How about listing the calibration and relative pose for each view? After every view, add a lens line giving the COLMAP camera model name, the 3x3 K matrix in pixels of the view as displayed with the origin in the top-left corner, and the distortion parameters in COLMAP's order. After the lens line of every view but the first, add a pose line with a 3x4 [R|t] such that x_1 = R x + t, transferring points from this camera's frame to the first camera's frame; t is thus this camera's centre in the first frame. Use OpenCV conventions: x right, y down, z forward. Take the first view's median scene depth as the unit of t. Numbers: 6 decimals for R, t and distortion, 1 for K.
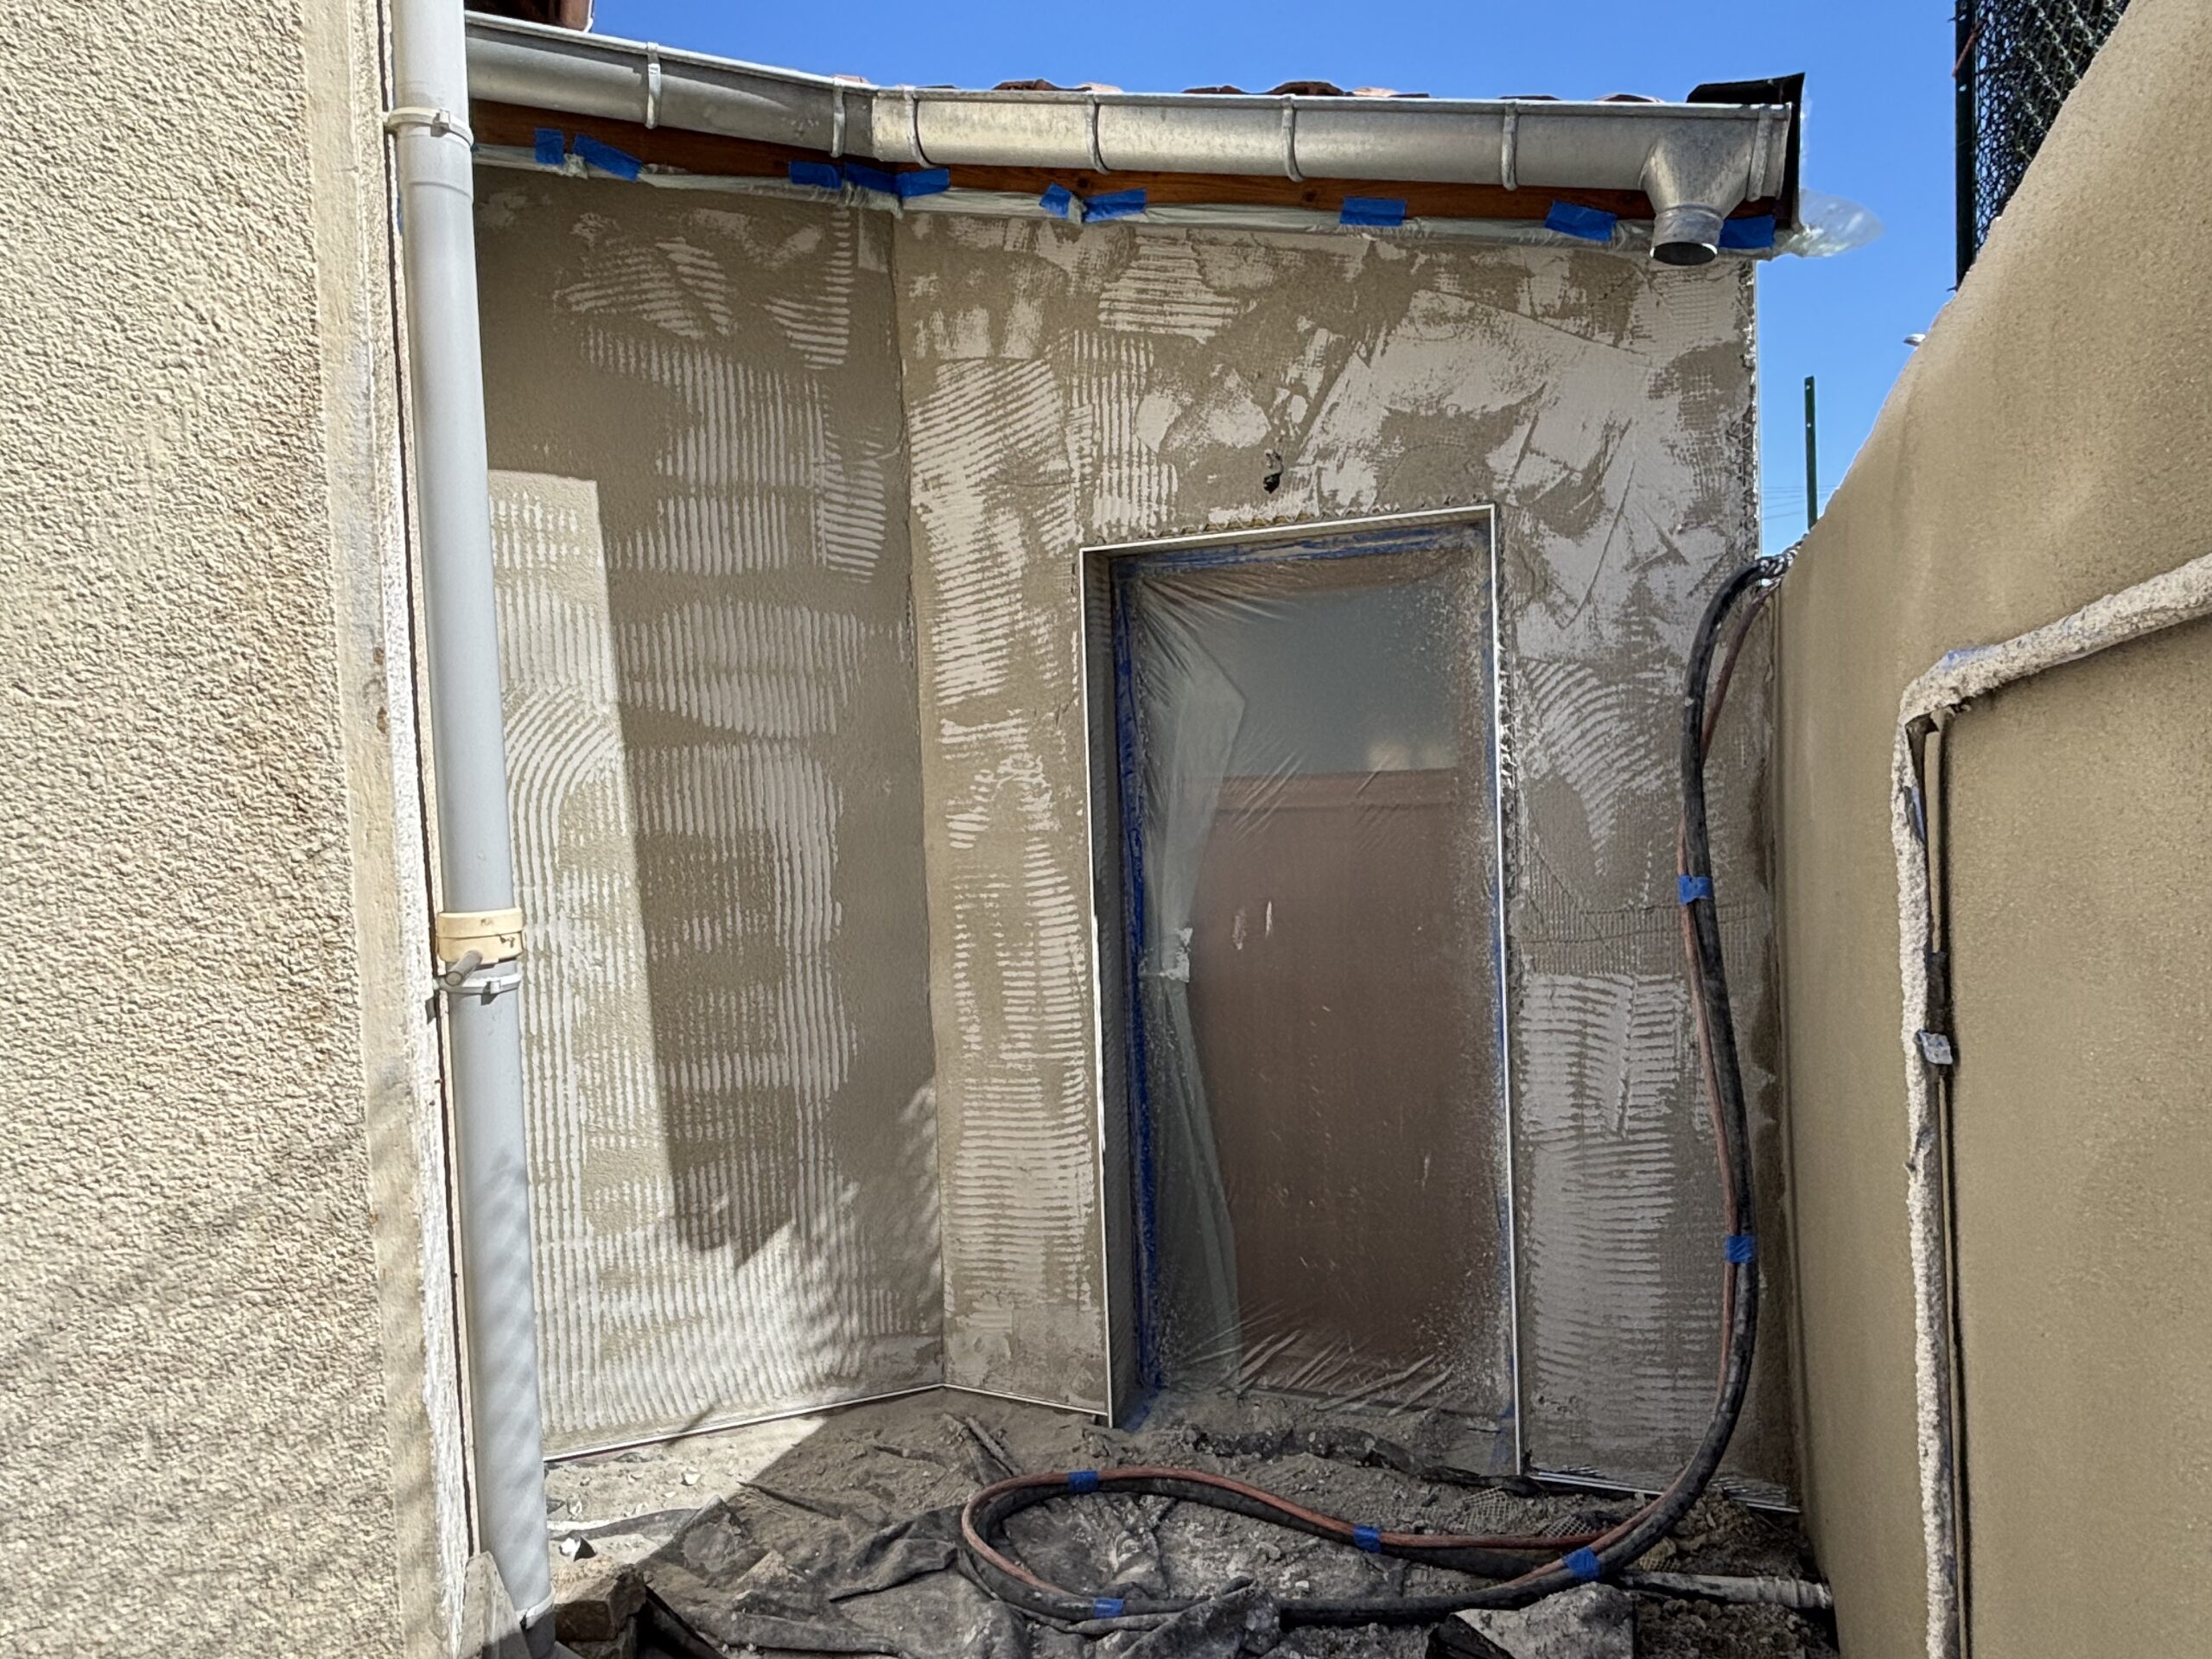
lens RADIAL K [[1371.1, 0, 1101.9], [0, 1371.1, 841.4], [0, 0, 1]] dist [0.003600, -0.001414]
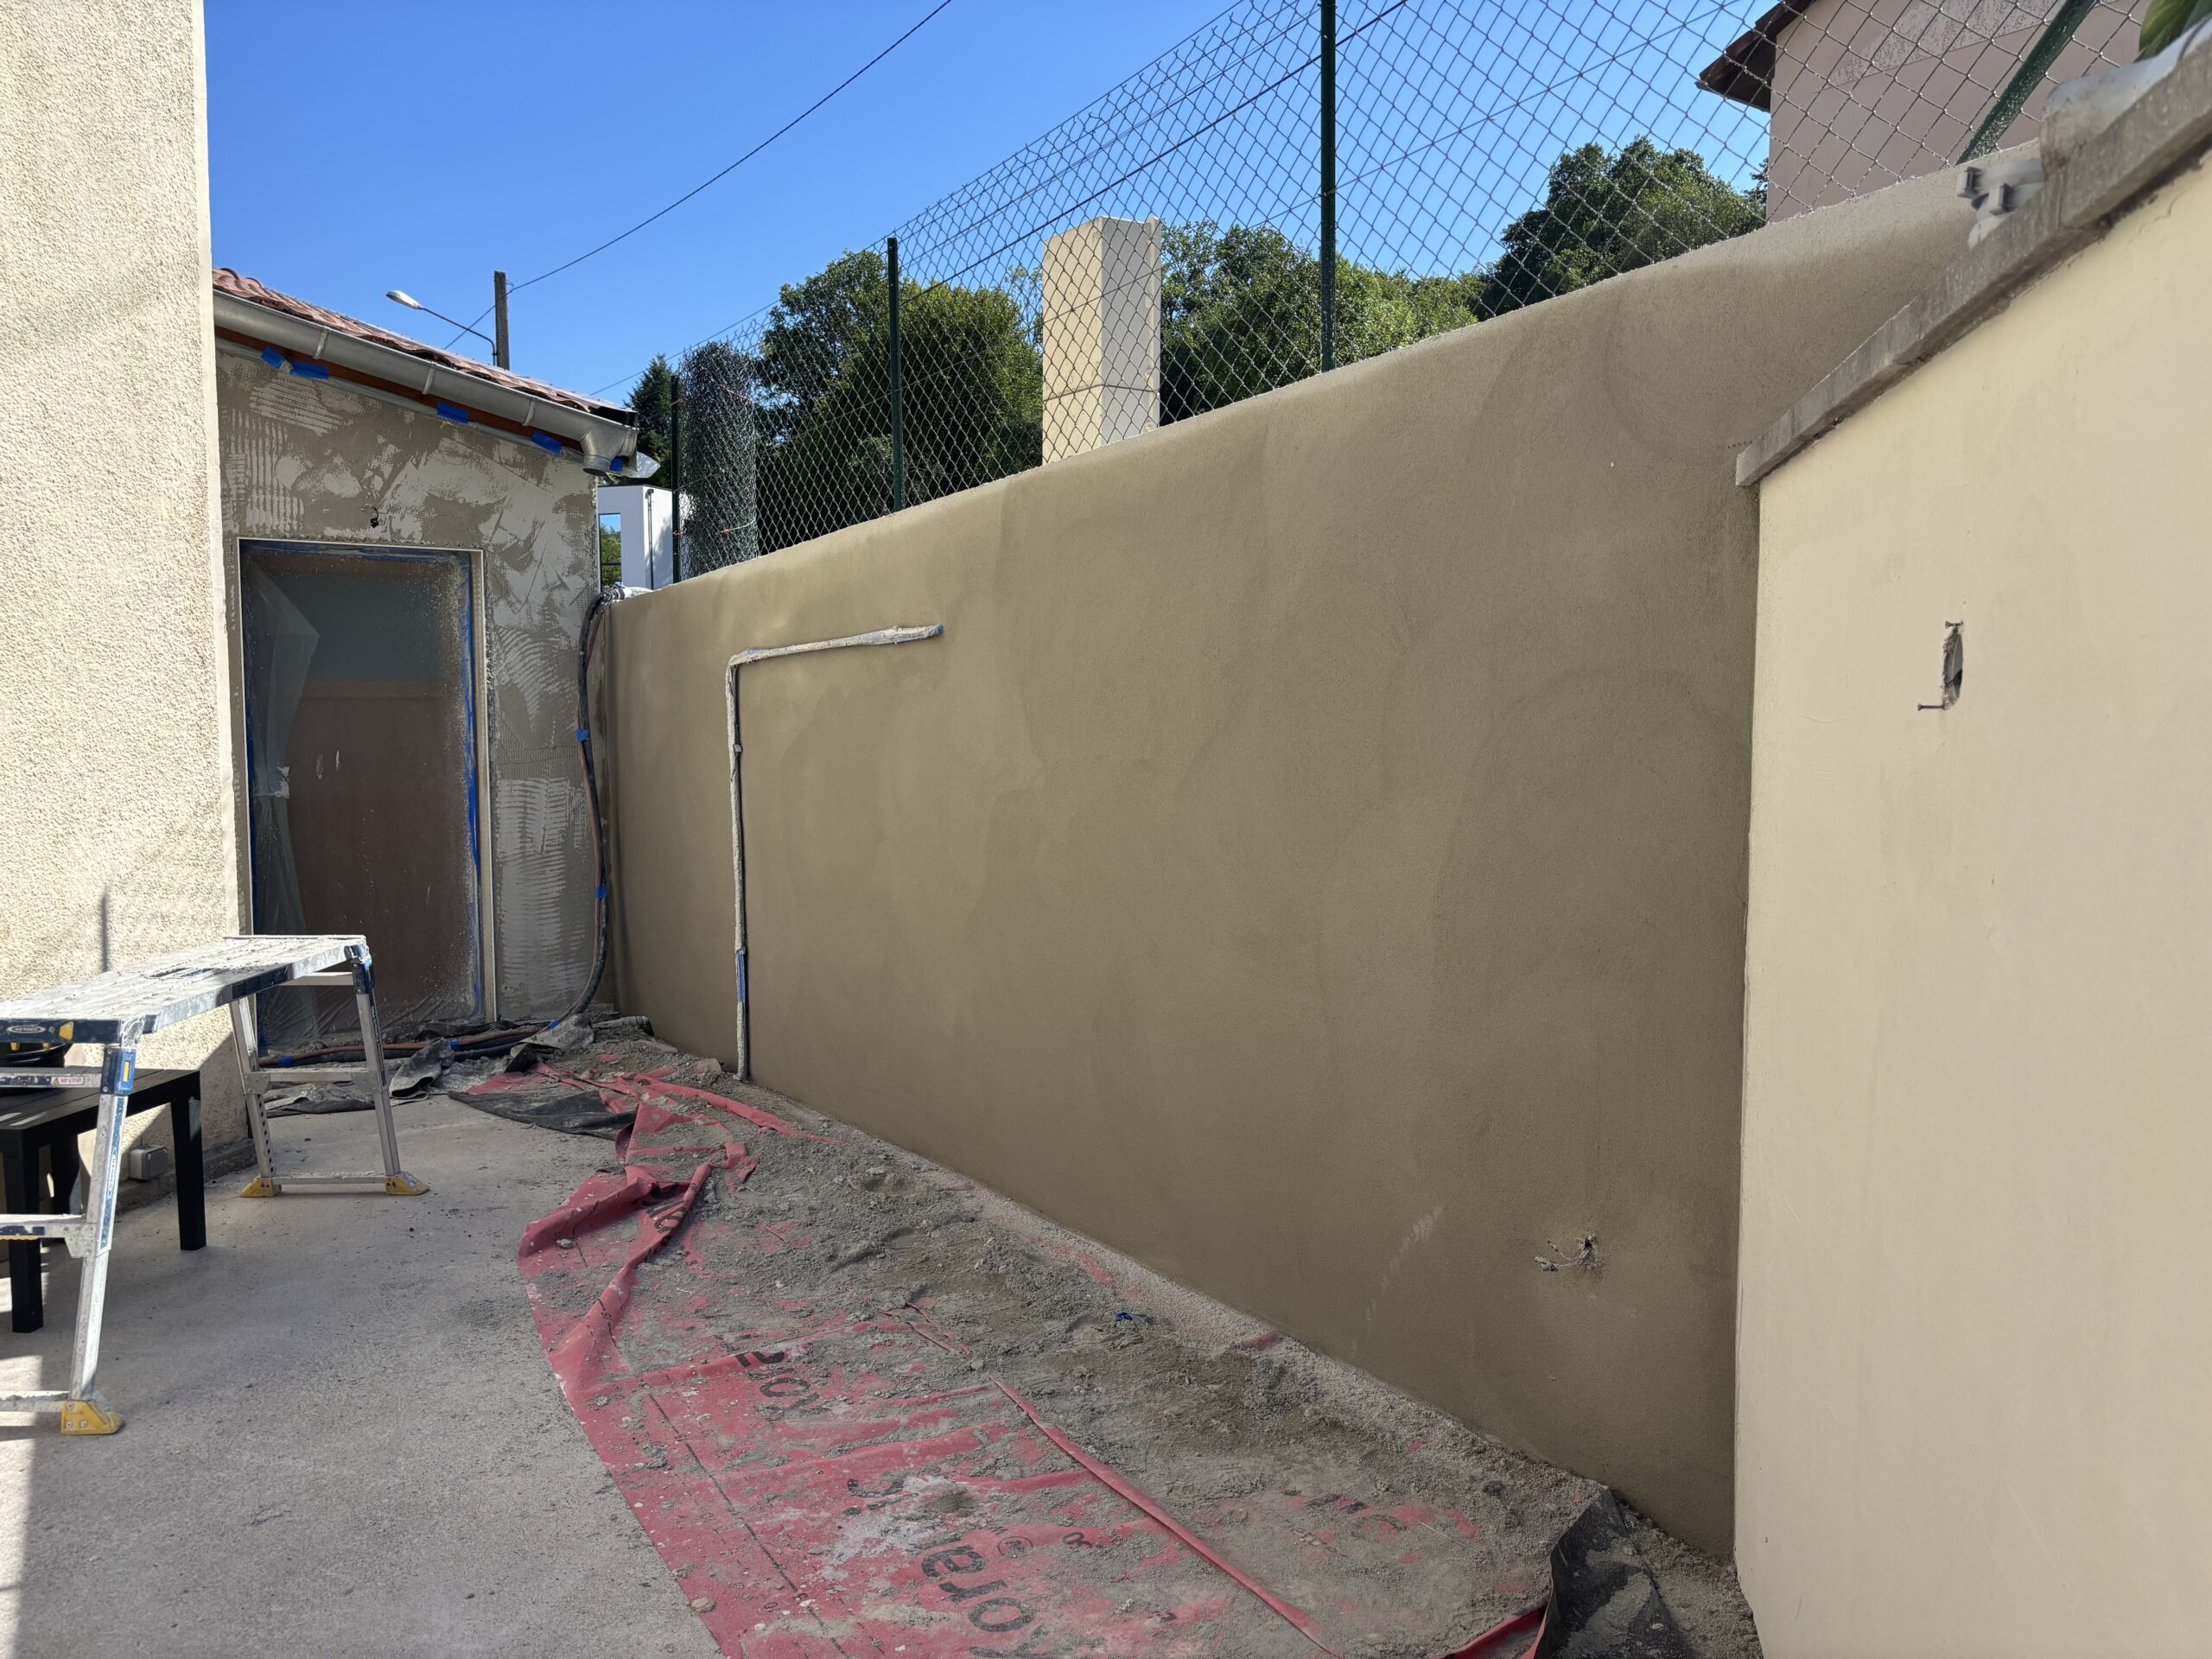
lens RADIAL K [[1647.3, 0, 1090.0], [0, 1647.3, 821.2], [0, 0, 1]] dist [0.032435, -0.005540]
pose [[0.569186, -0.018479, 0.822001, -2.217635], [0.015924, 0.999808, 0.011451, 0.261896], [-0.822055, 0.006572, 0.569370, -2.065383]]
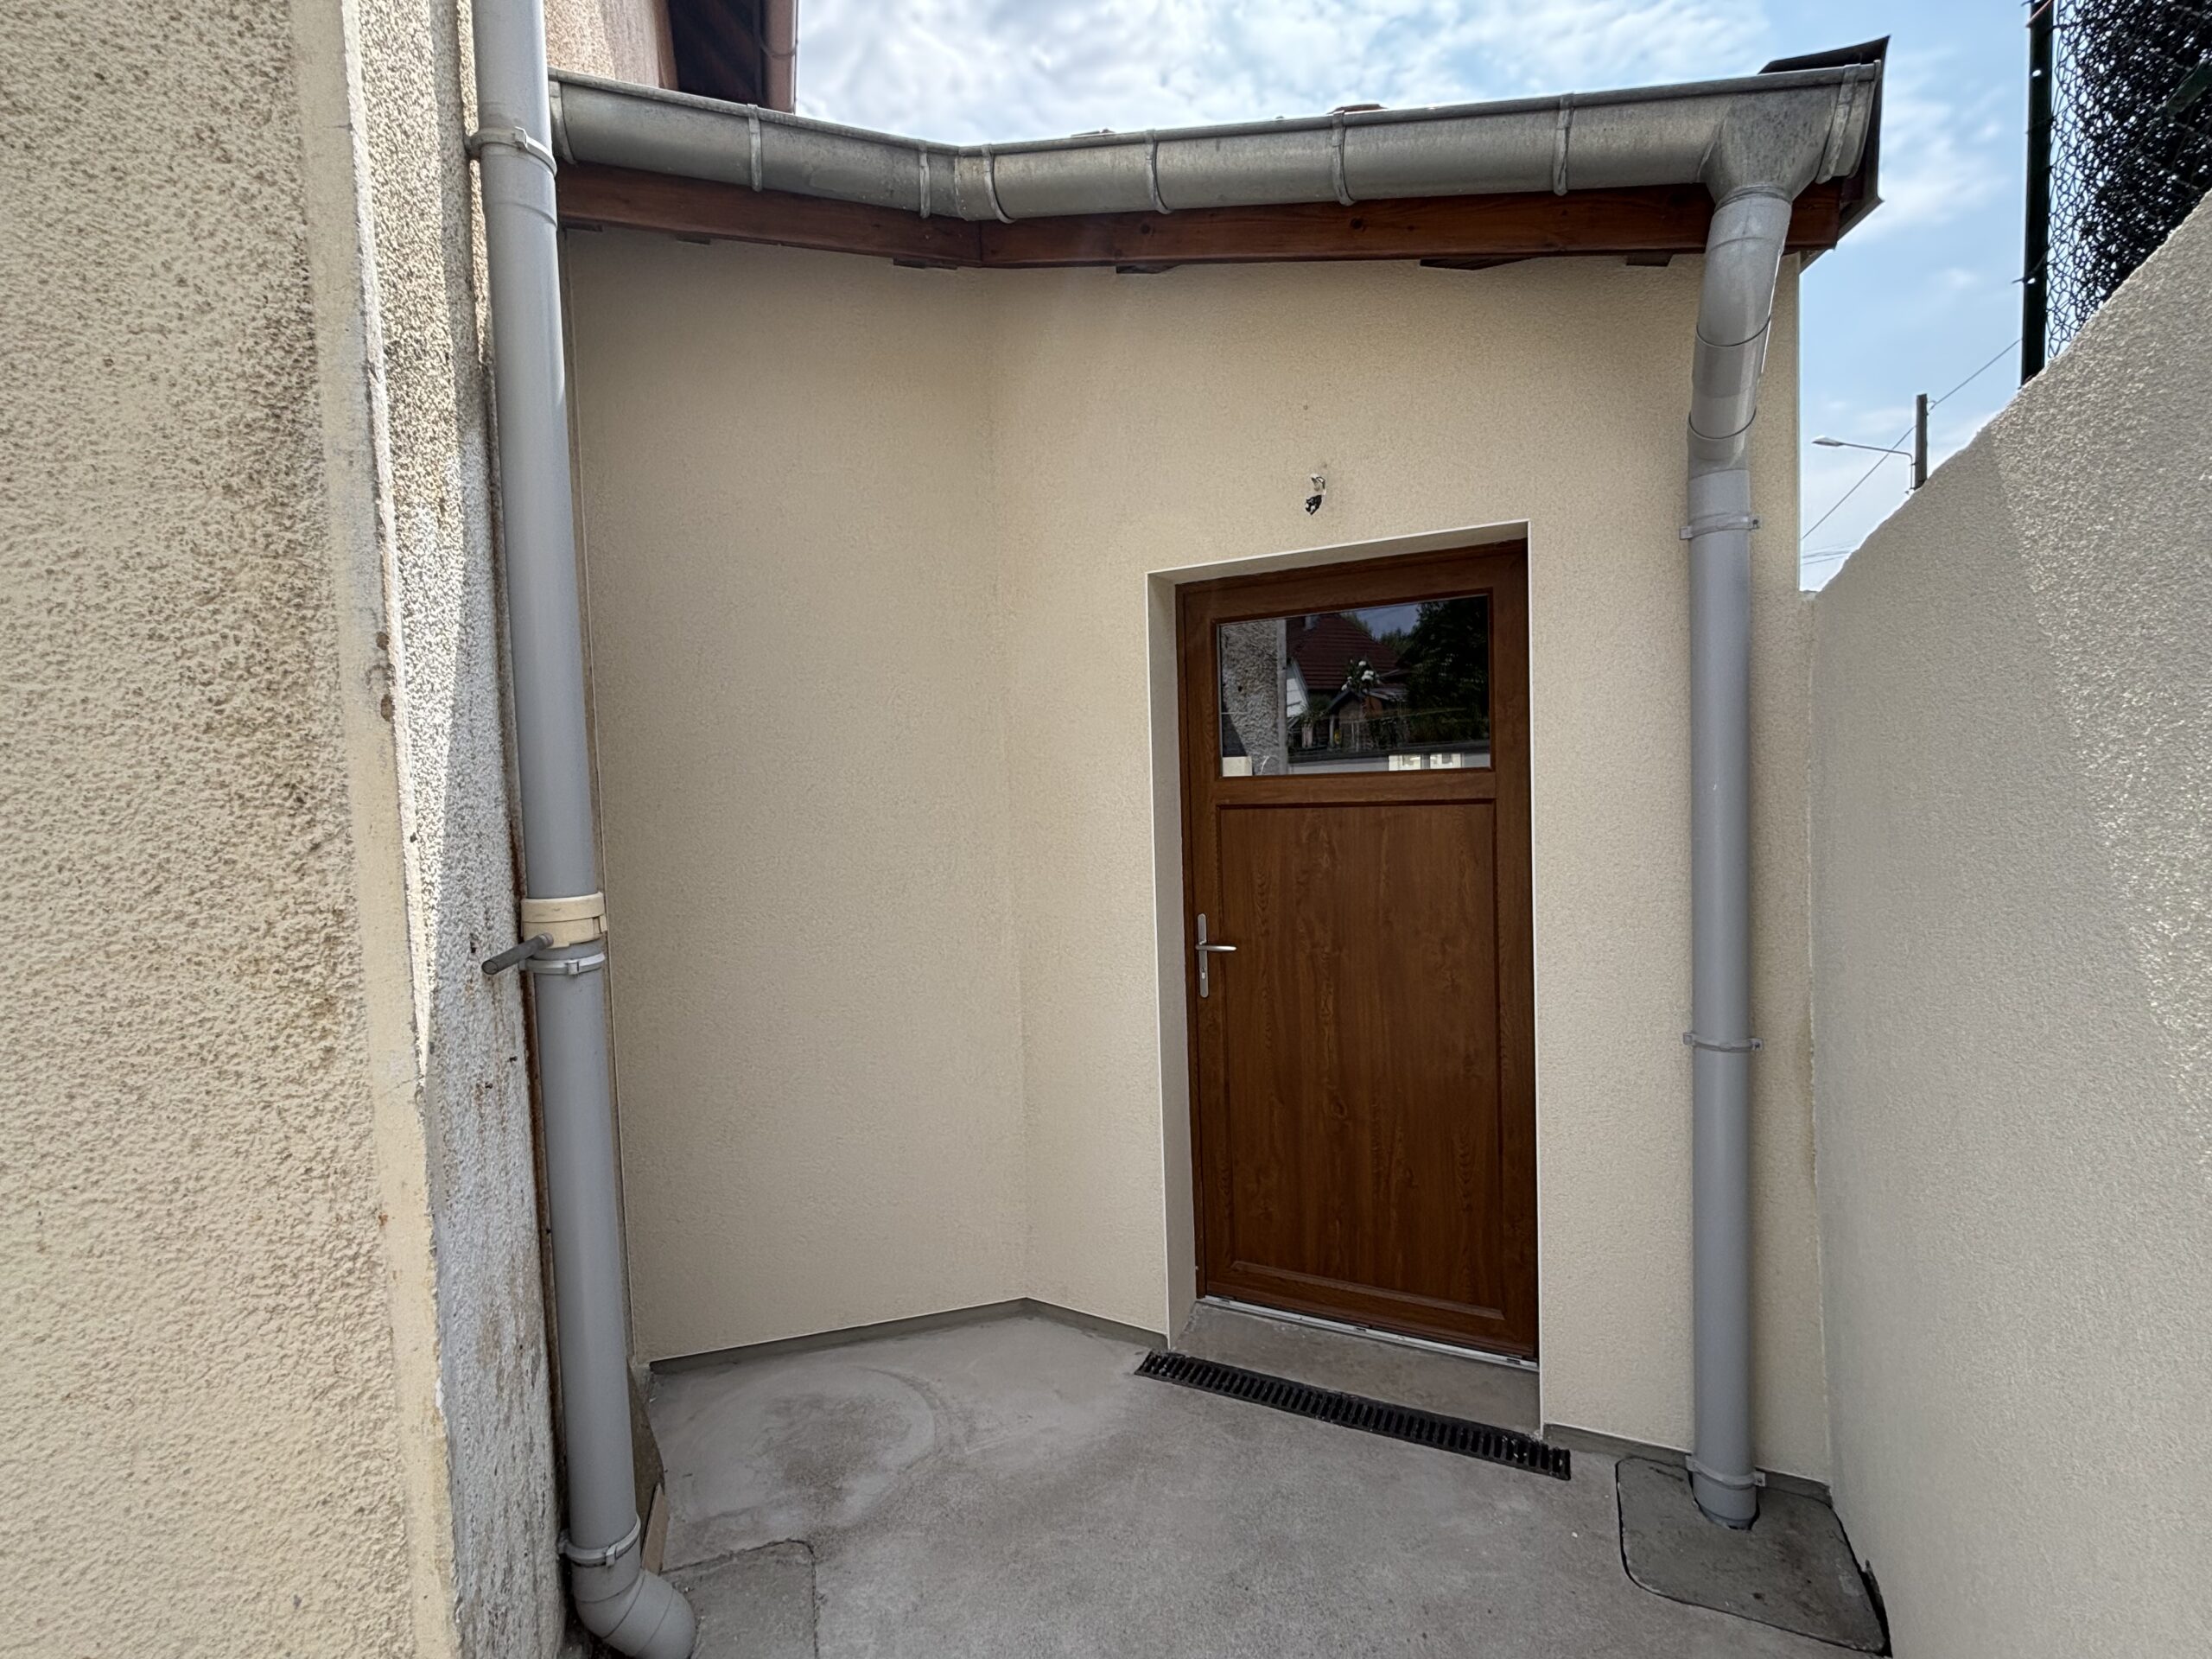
lens RADIAL K [[980.8, 0, 1118.8], [0, 980.8, 832.9], [0, 0, 1]] dist [0.001372, -0.000201]
pose [[0.997389, 0.007490, -0.071827, 0.030668], [-0.006996, 0.999950, 0.007129, -0.007122], [0.071876, -0.006608, 0.997392, 0.275282]]
